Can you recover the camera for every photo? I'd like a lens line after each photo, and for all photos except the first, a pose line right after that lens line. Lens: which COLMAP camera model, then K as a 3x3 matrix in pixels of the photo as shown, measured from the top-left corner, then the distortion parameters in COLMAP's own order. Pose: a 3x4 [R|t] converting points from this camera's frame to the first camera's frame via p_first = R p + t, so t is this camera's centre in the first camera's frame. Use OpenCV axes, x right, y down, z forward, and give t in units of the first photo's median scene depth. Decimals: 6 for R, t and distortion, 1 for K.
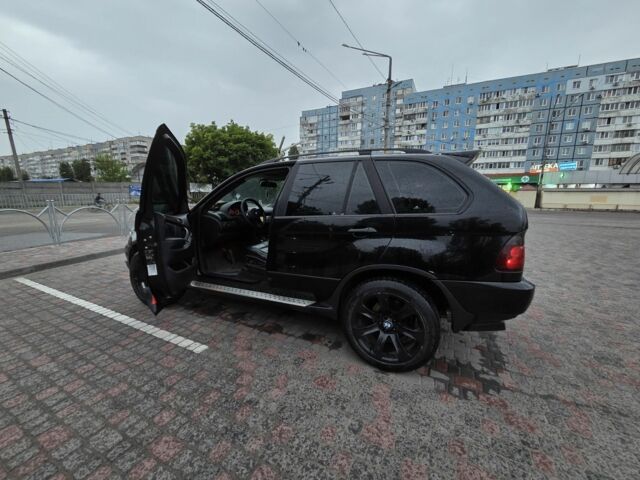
lens RADIAL K [[264.9, 0, 319.1], [0, 264.9, 238.0], [0, 0, 1]] dist [0.002001, 0.000029]
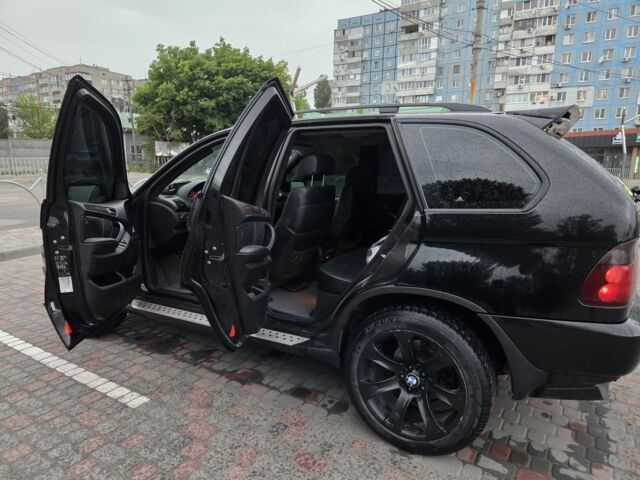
lens RADIAL K [[433.7, 0, 320.0], [0, 433.7, 240.0], [0, 0, 1]] dist [0.062931, -0.050635]
pose [[0.995167, 0.021637, -0.095788, 0.091178], [-0.019777, 0.999598, 0.020322, -0.021099], [0.096189, -0.018329, 0.995194, -0.051419]]
